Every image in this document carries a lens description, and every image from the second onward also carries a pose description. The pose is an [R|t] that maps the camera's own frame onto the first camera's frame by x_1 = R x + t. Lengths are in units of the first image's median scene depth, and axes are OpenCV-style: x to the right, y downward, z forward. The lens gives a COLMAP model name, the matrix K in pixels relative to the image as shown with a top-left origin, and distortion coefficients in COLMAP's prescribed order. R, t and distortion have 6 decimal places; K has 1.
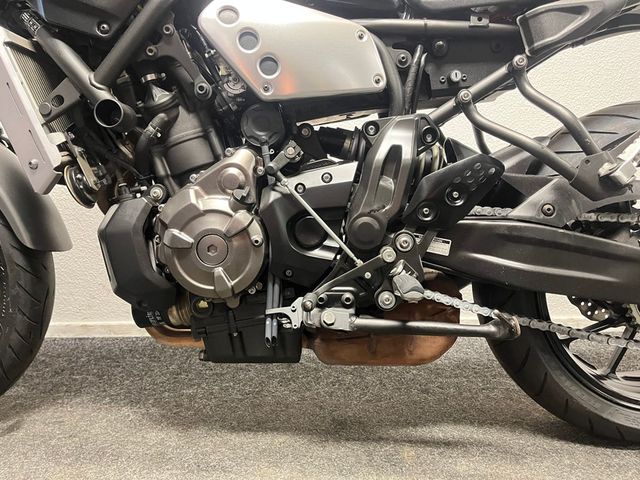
lens RADIAL K [[488.4, 0, 318.4], [0, 488.4, 242.2], [0, 0, 1]] dist [0.064666, -0.093490]
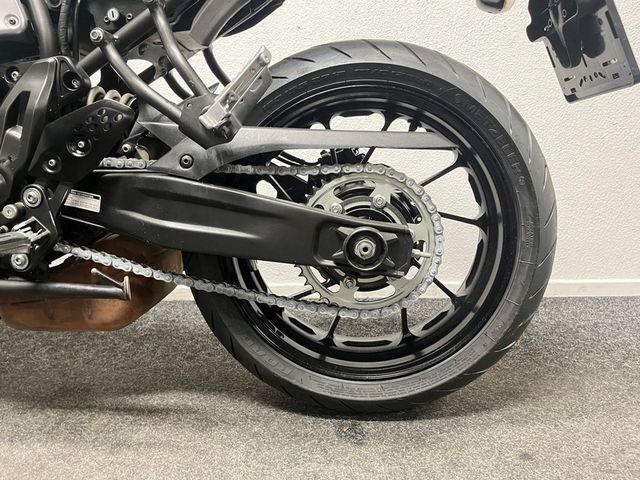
lens RADIAL K [[488.4, 0, 326.2], [0, 488.4, 239.1], [0, 0, 1]] dist [0.064666, -0.093490]
pose [[0.999704, -0.004632, -0.023896, 0.715734], [0.005797, 0.998787, 0.048897, 0.034657], [0.023641, -0.049021, 0.998518, 0.079673]]
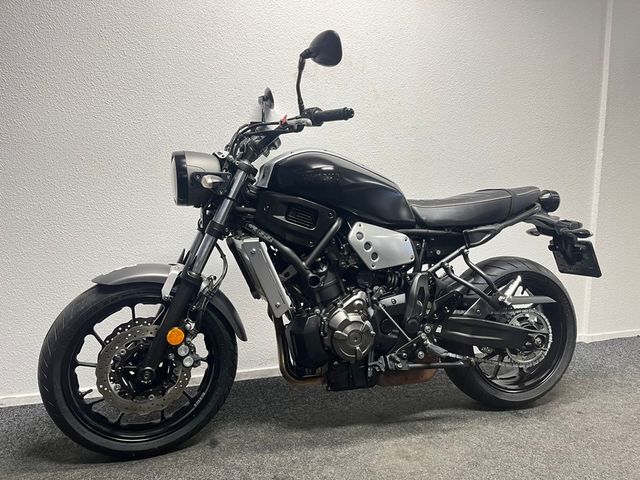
lens RADIAL K [[488.4, 0, 324.5], [0, 488.4, 245.6], [0, 0, 1]] dist [0.064666, -0.093490]
pose [[0.943185, -0.010492, 0.332101, -1.008692], [0.024495, 0.998977, -0.038007, -0.305838], [-0.331363, 0.043982, 0.942478, -1.005907]]
